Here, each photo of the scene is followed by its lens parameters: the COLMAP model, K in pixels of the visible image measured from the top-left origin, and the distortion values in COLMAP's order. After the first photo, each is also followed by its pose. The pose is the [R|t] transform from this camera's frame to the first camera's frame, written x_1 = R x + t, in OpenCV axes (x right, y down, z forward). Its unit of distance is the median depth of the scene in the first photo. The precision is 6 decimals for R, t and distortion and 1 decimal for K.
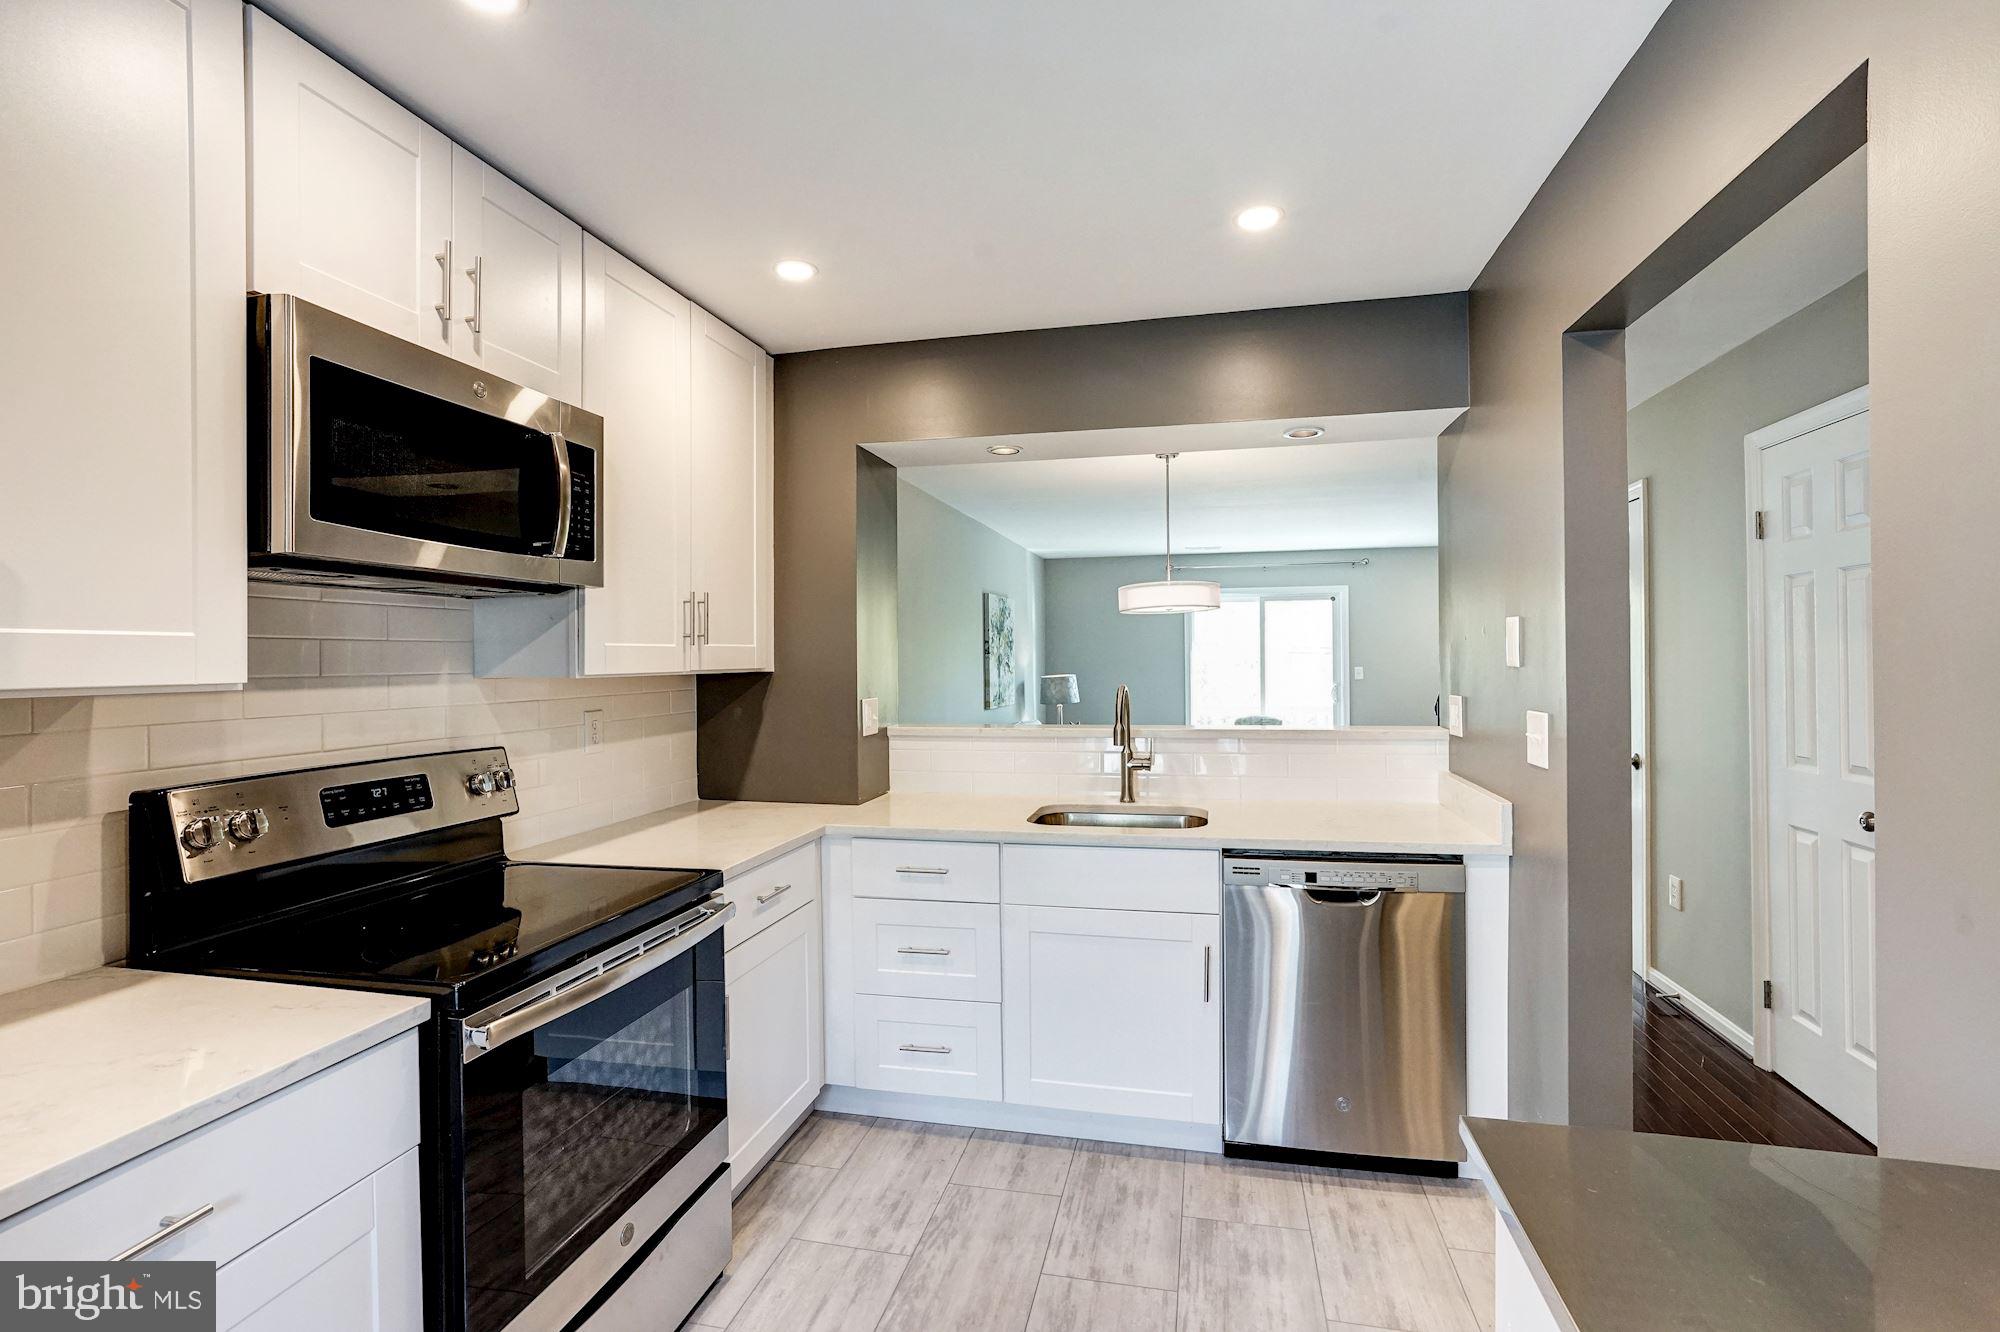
lens RADIAL K [[925.7, 0, 1008.1], [0, 925.7, 666.2], [0, 0, 1]] dist [-0.029110, 0.022689]
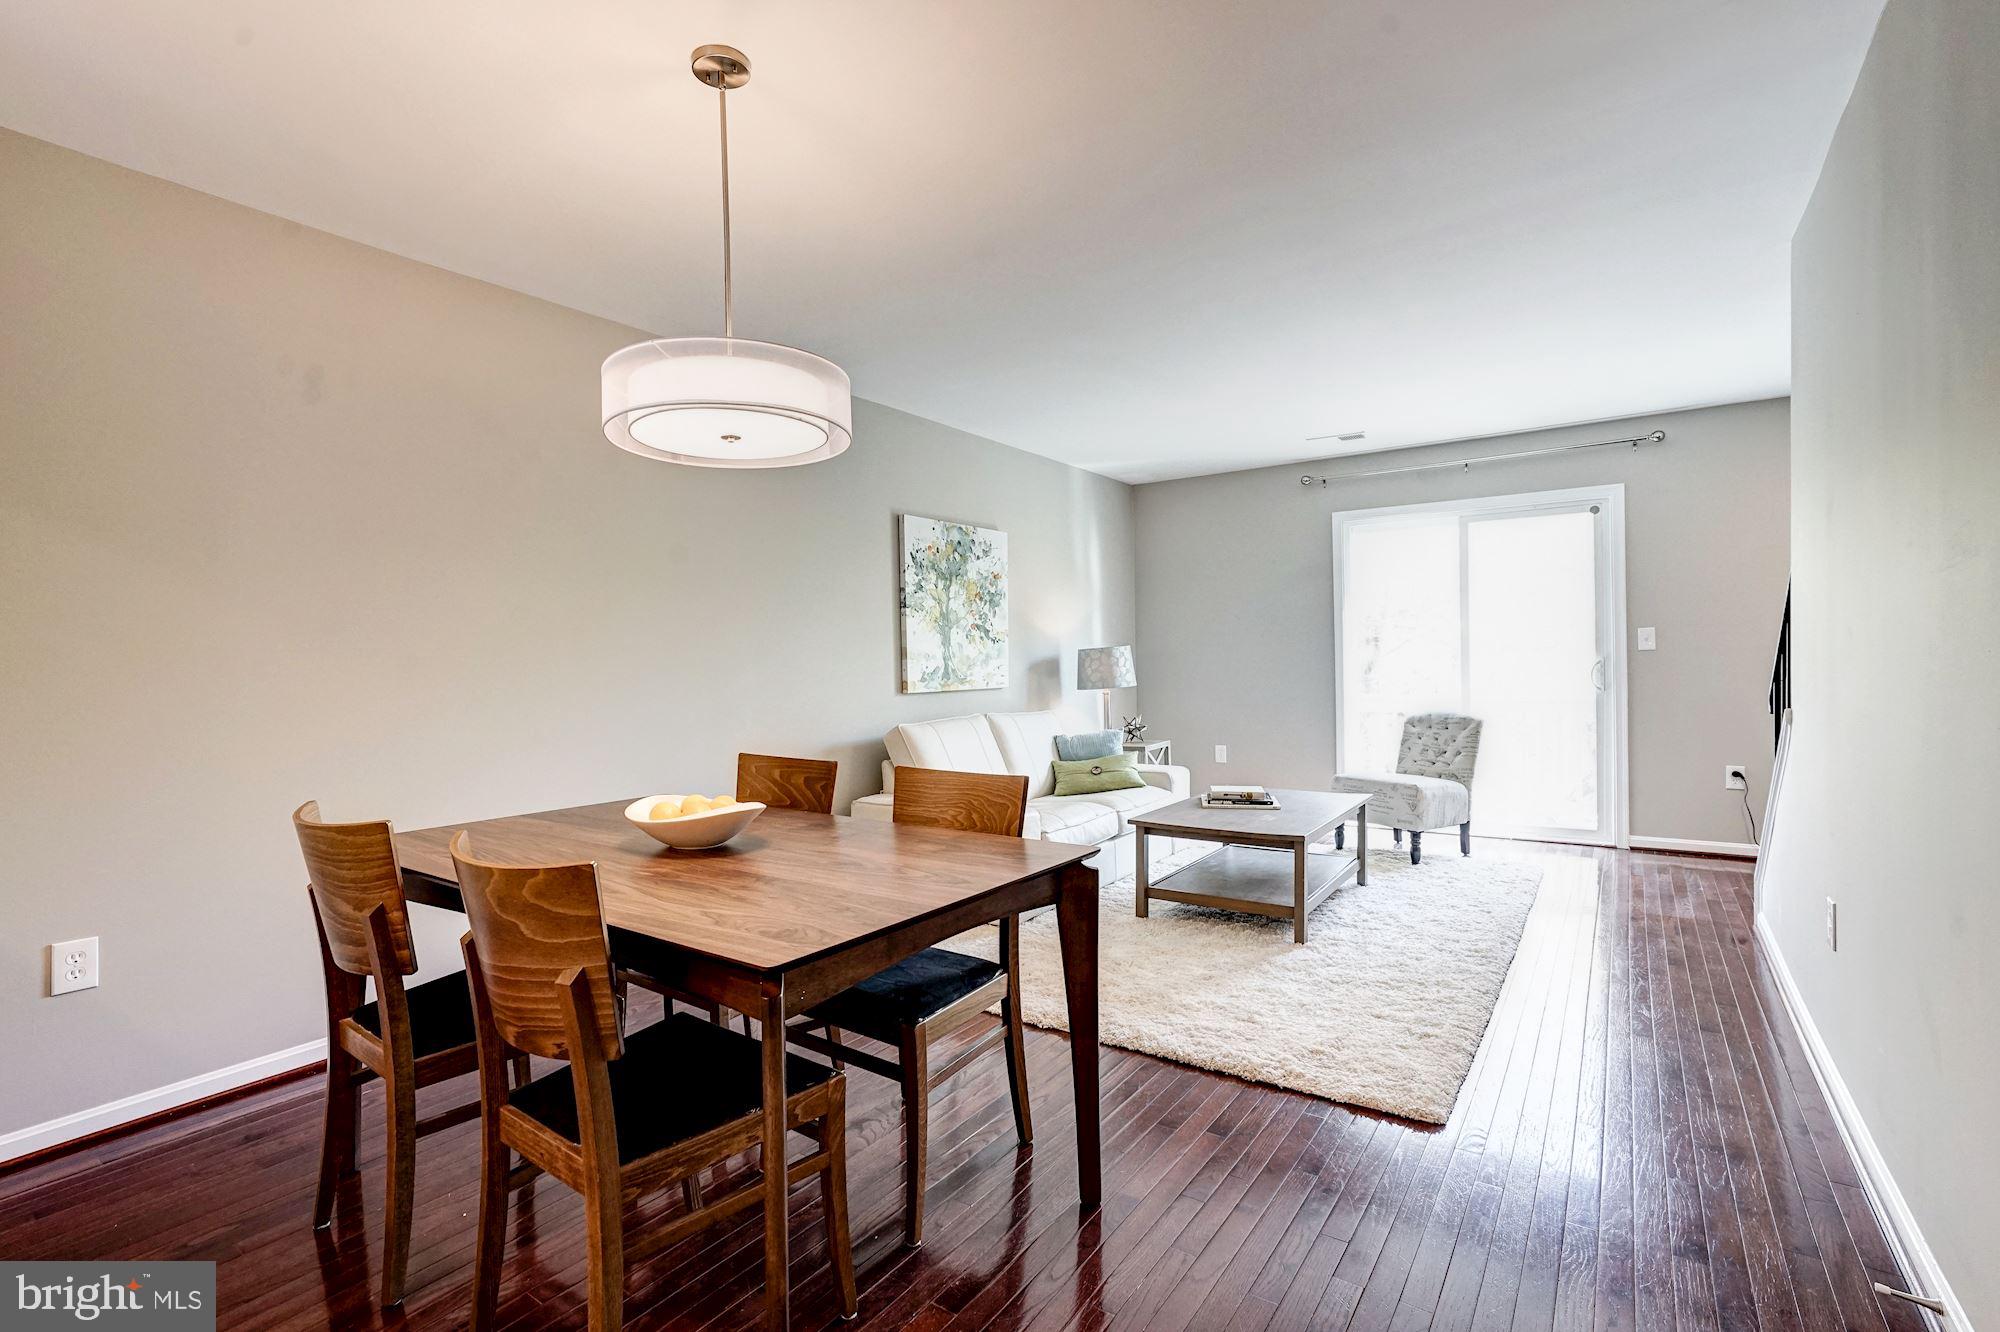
lens RADIAL K [[925.7, 0, 1008.1], [0, 925.7, 666.2], [0, 0, 1]] dist [-0.029110, 0.022689]
pose [[0.930326, -0.004066, -0.366710, 1.003062], [0.005893, 0.999975, 0.003862, 0.089808], [0.366686, -0.005754, 0.930327, 1.507339]]
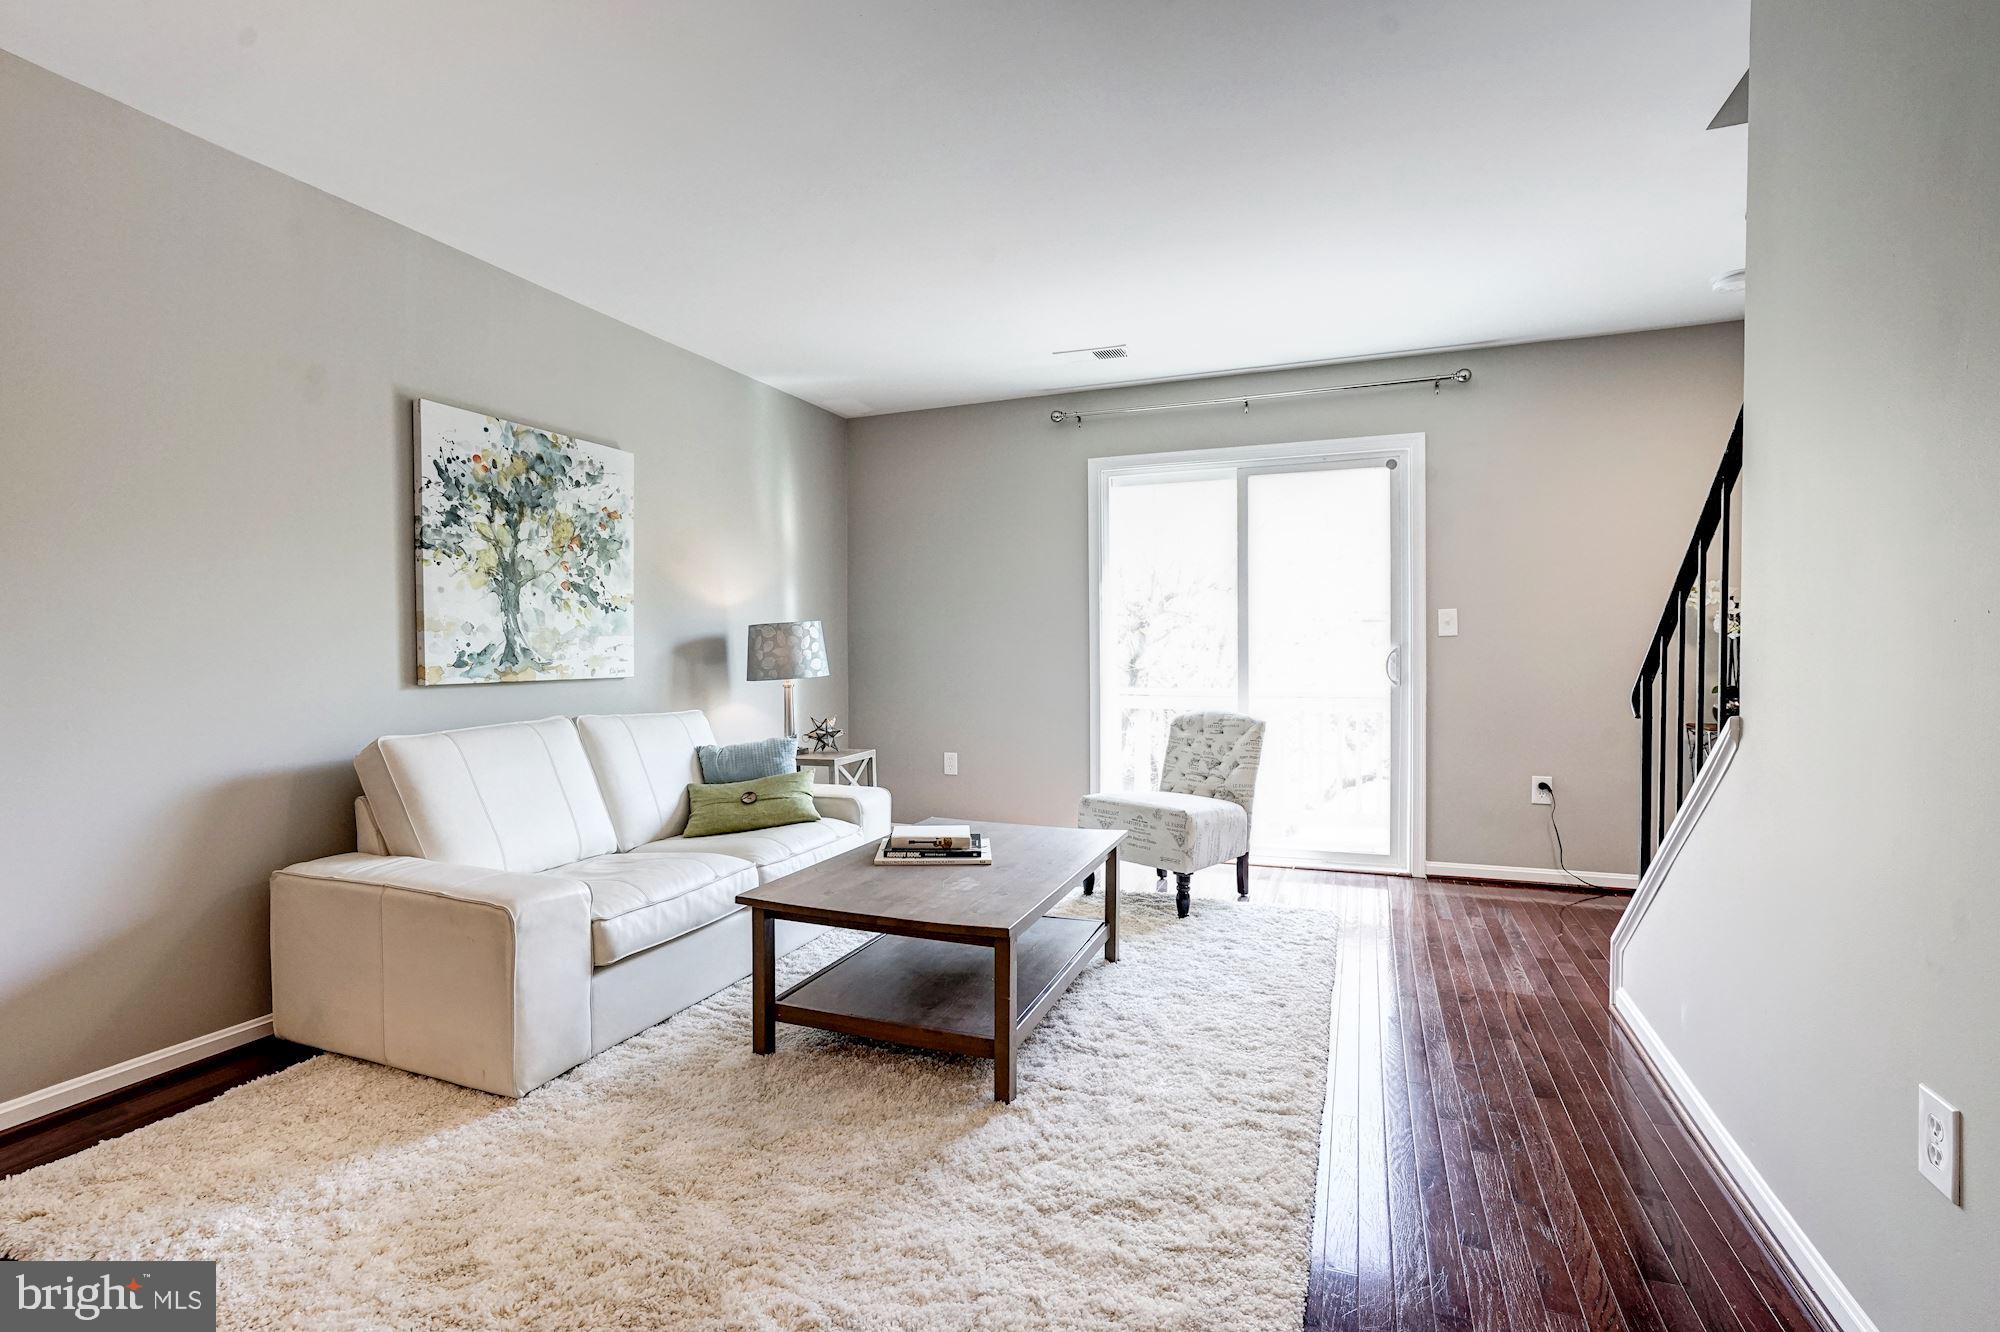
lens RADIAL K [[919.3, 0, 996.7], [0, 919.3, 658.9], [0, 0, 1]] dist [-0.033667, 0.000061]
pose [[0.987304, 0.006060, -0.158725, 1.030736], [-0.005236, 0.999971, 0.005609, 0.111099], [0.158754, -0.004707, 0.987307, 2.299165]]
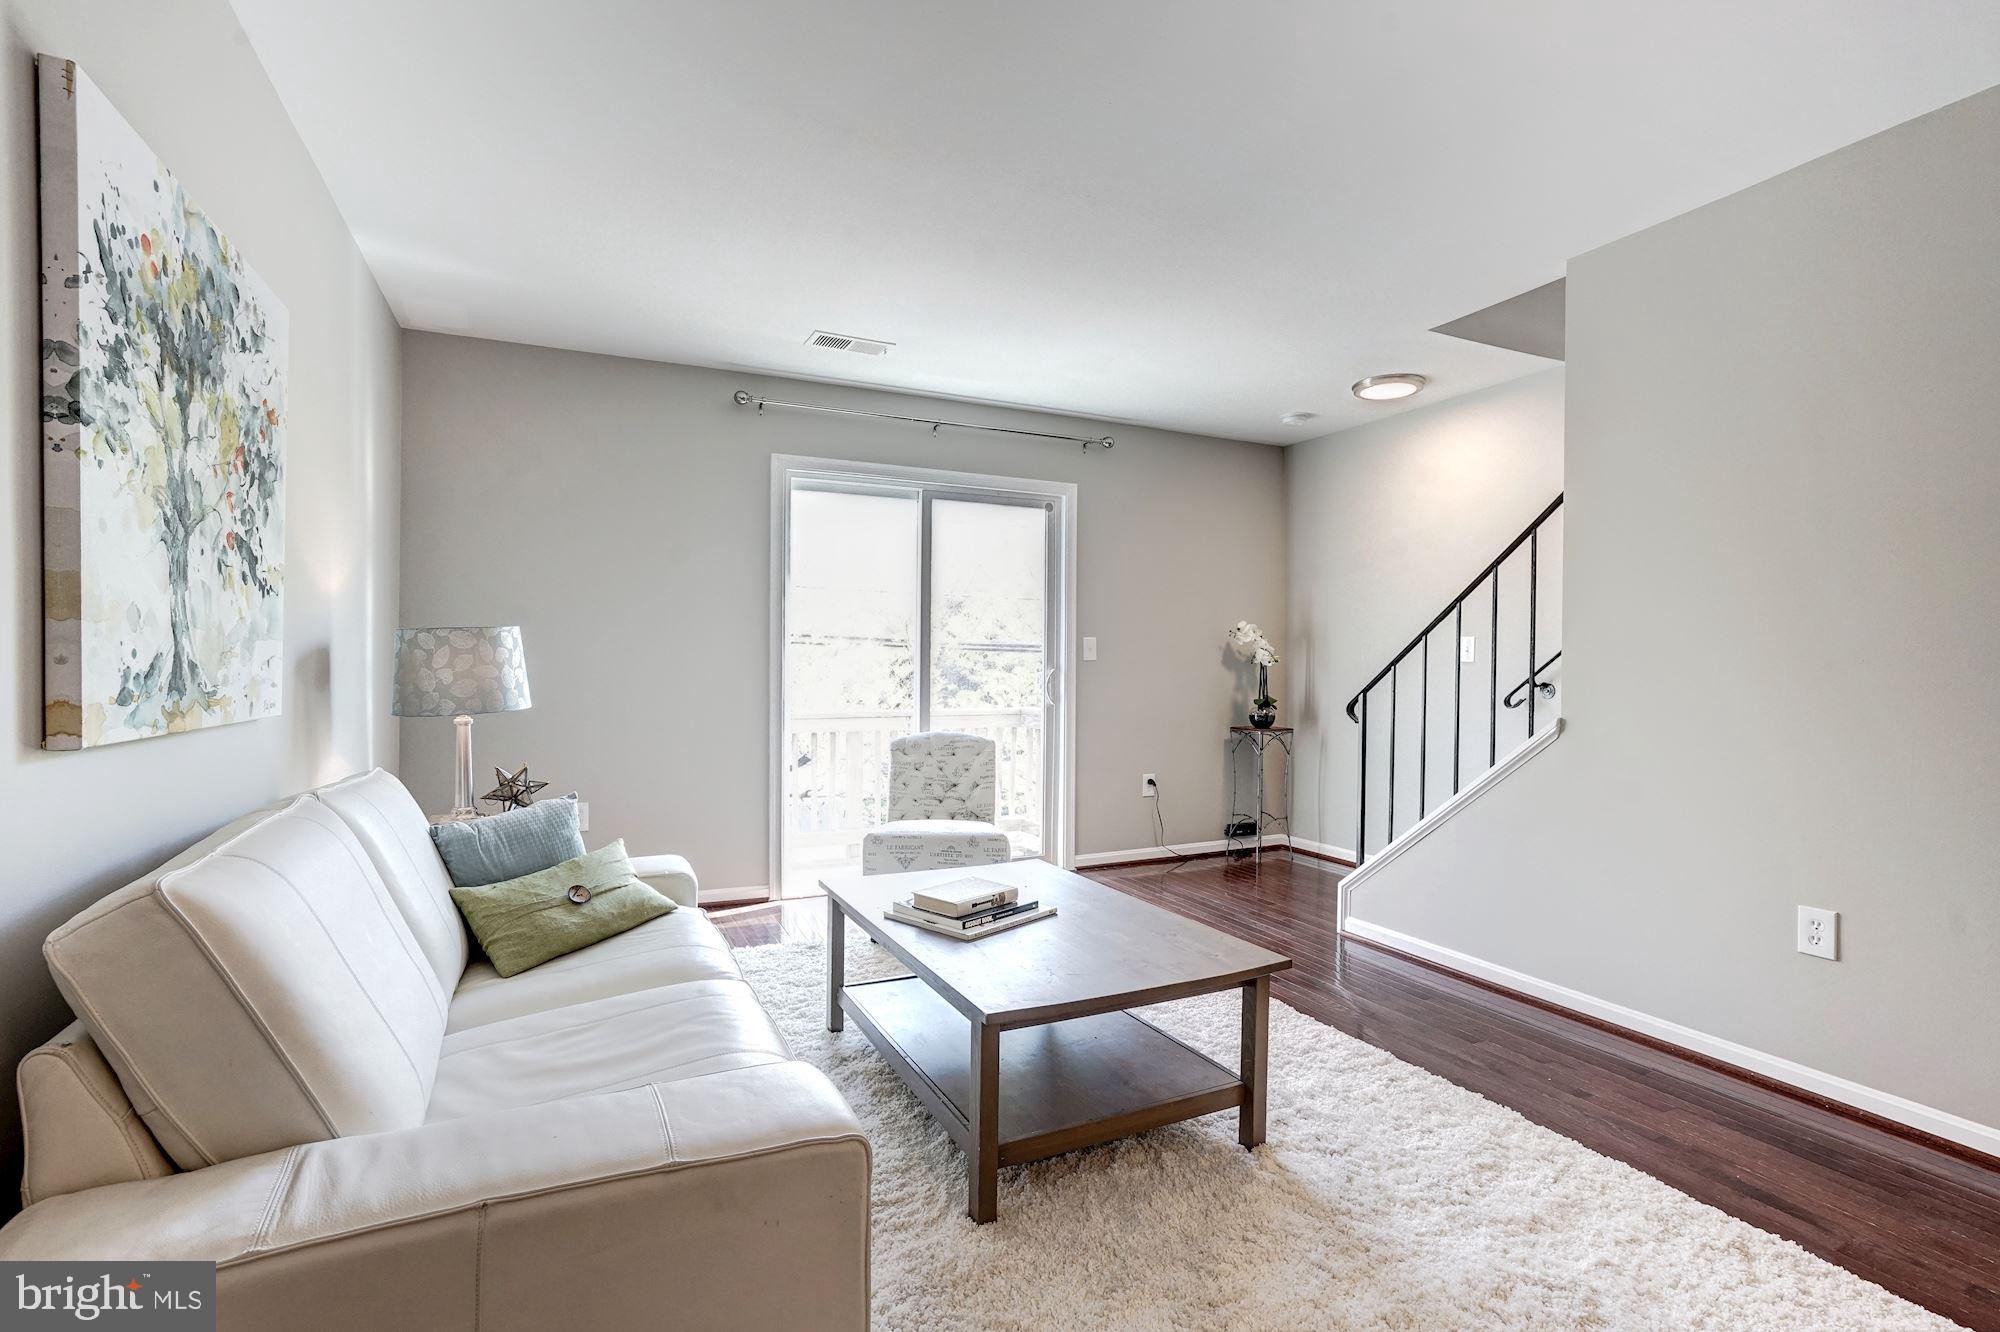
lens RADIAL K [[916.3, 0, 1011.8], [0, 916.3, 671.2], [0, 0, 1]] dist [-0.029797, 0.014241]
pose [[0.786611, 0.011068, 0.617350, 0.046122], [-0.007994, 0.999938, -0.007742, 0.113572], [-0.617397, 0.001155, 0.786651, 2.709025]]
